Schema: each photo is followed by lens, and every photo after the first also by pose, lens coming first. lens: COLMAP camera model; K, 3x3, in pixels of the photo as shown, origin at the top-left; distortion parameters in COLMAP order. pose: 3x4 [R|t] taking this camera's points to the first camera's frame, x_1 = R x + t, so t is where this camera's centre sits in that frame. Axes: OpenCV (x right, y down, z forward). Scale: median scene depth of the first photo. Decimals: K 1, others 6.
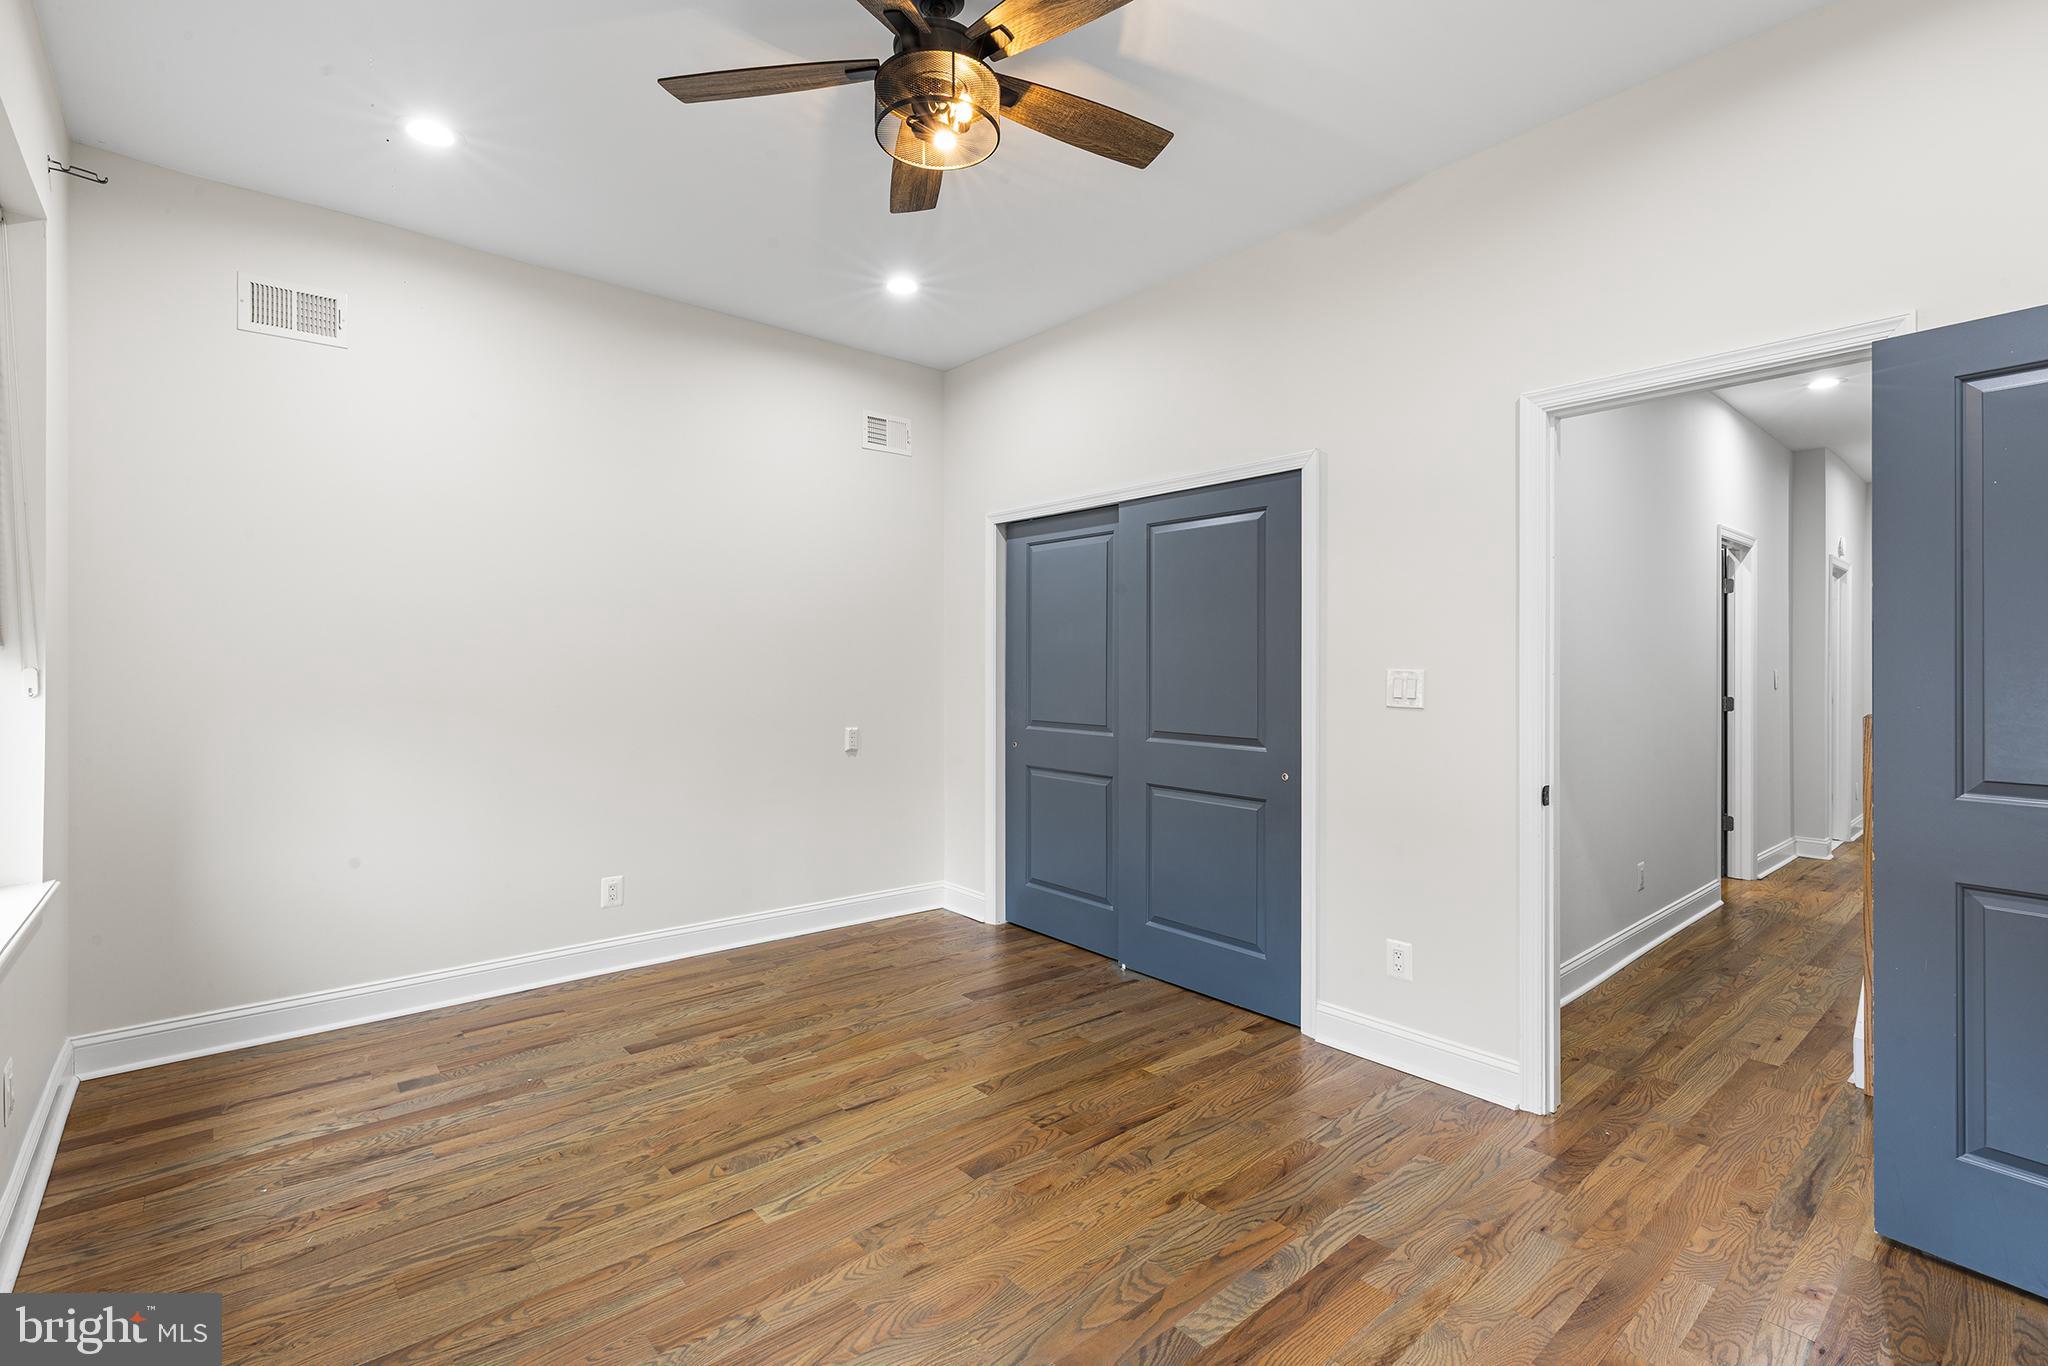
lens RADIAL K [[921.3, 0, 1016.9], [0, 921.3, 682.0], [0, 0, 1]] dist [0.004922, -0.001676]
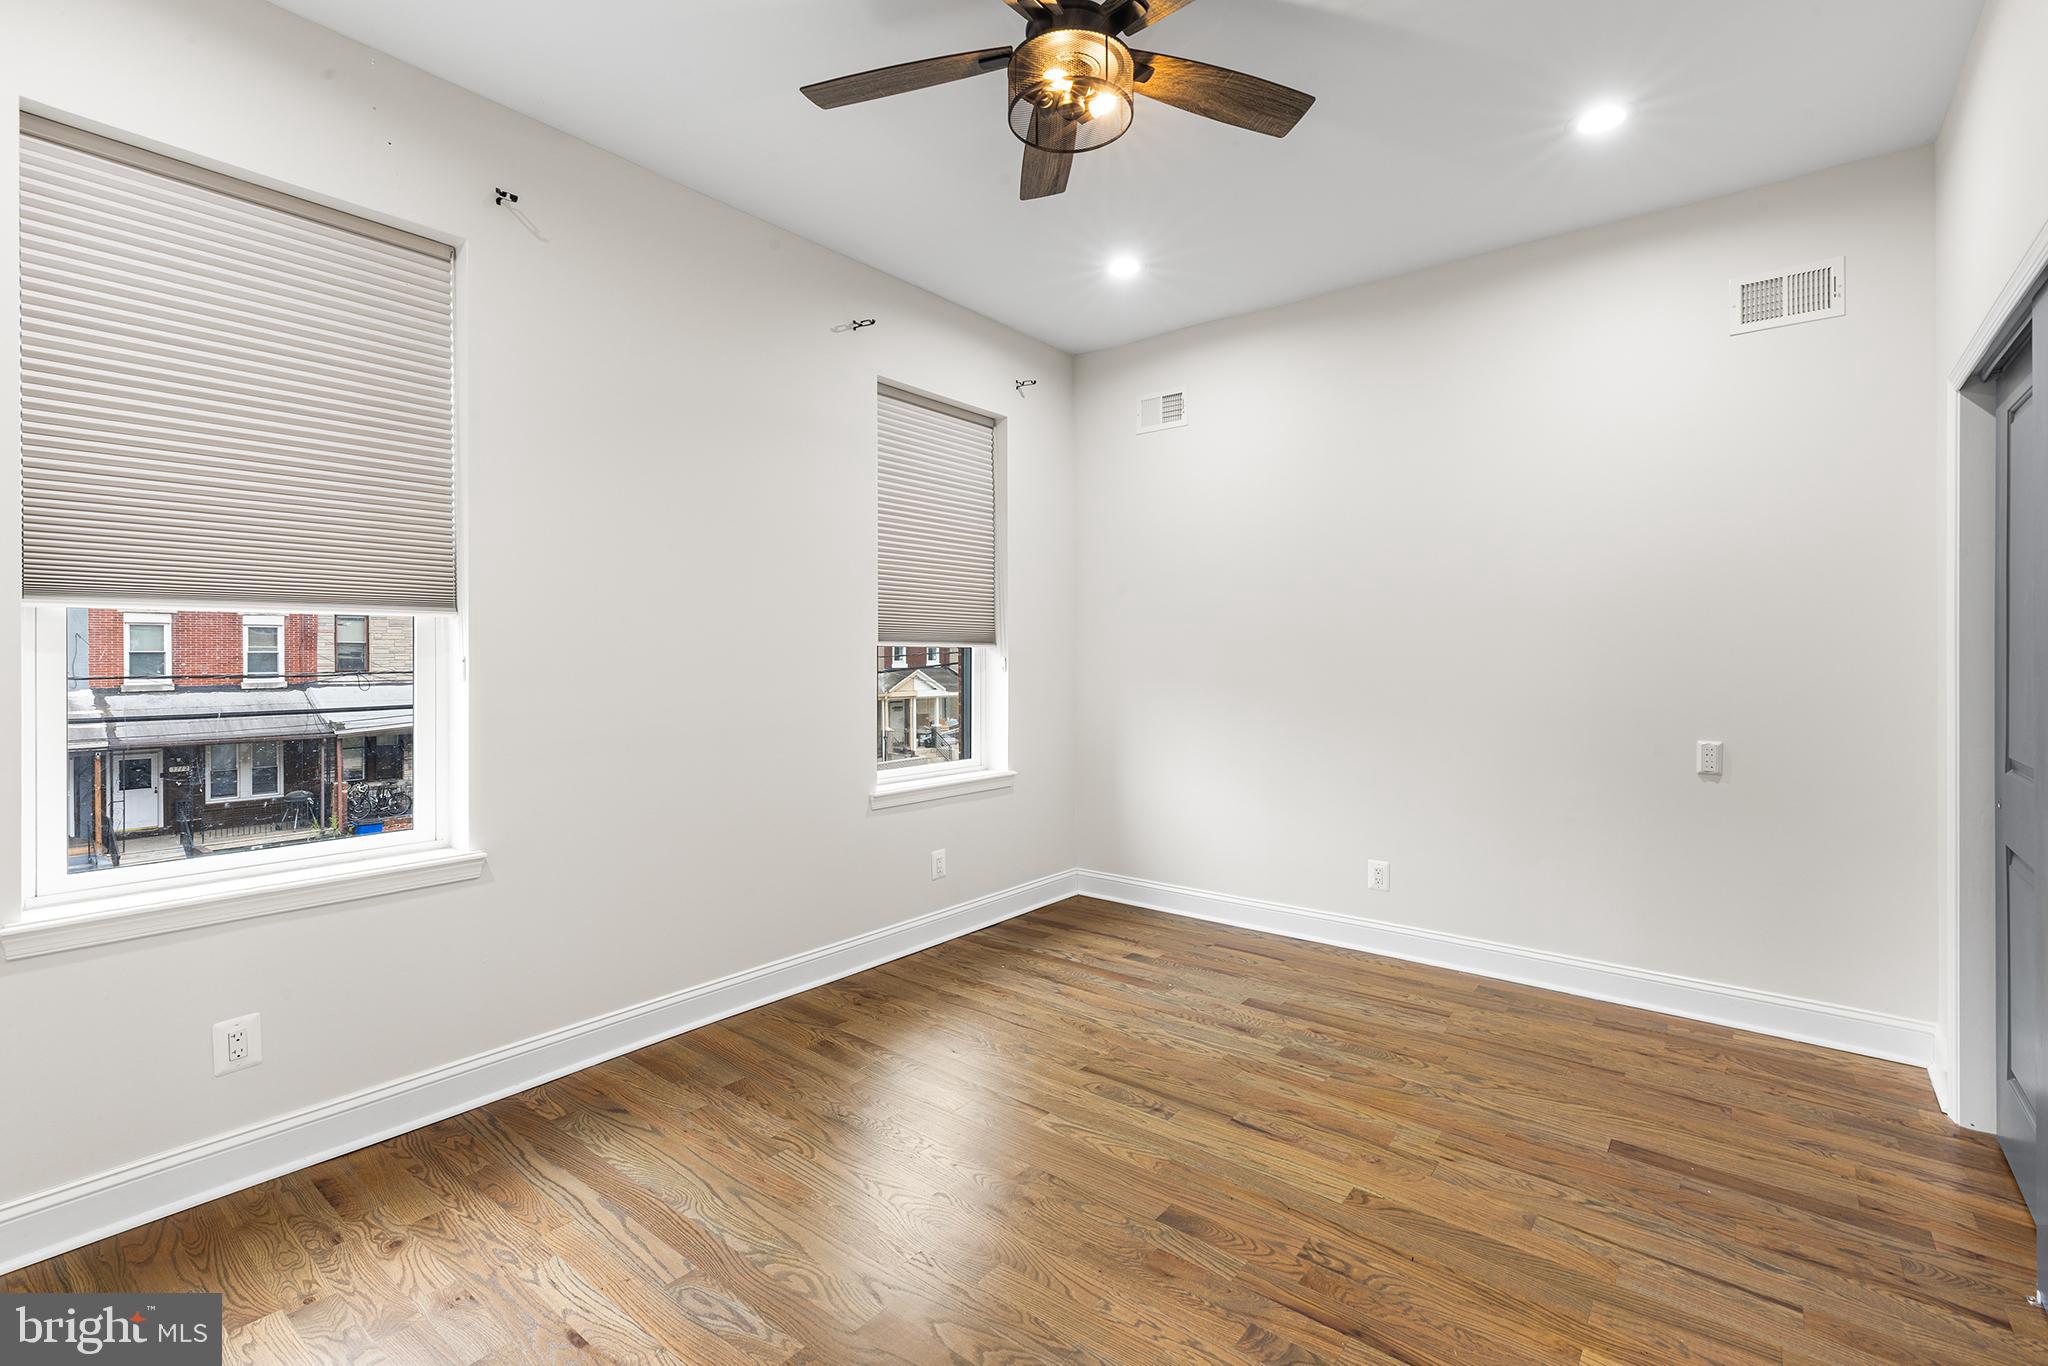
lens RADIAL K [[921.3, 0, 1025.1], [0, 921.3, 670.2], [0, 0, 1]] dist [0.004922, -0.001676]
pose [[0.191281, 0.012697, -0.981453, 0.589375], [-0.017325, 0.999804, 0.009557, -0.003133], [0.981382, 0.015176, 0.191463, 0.506343]]
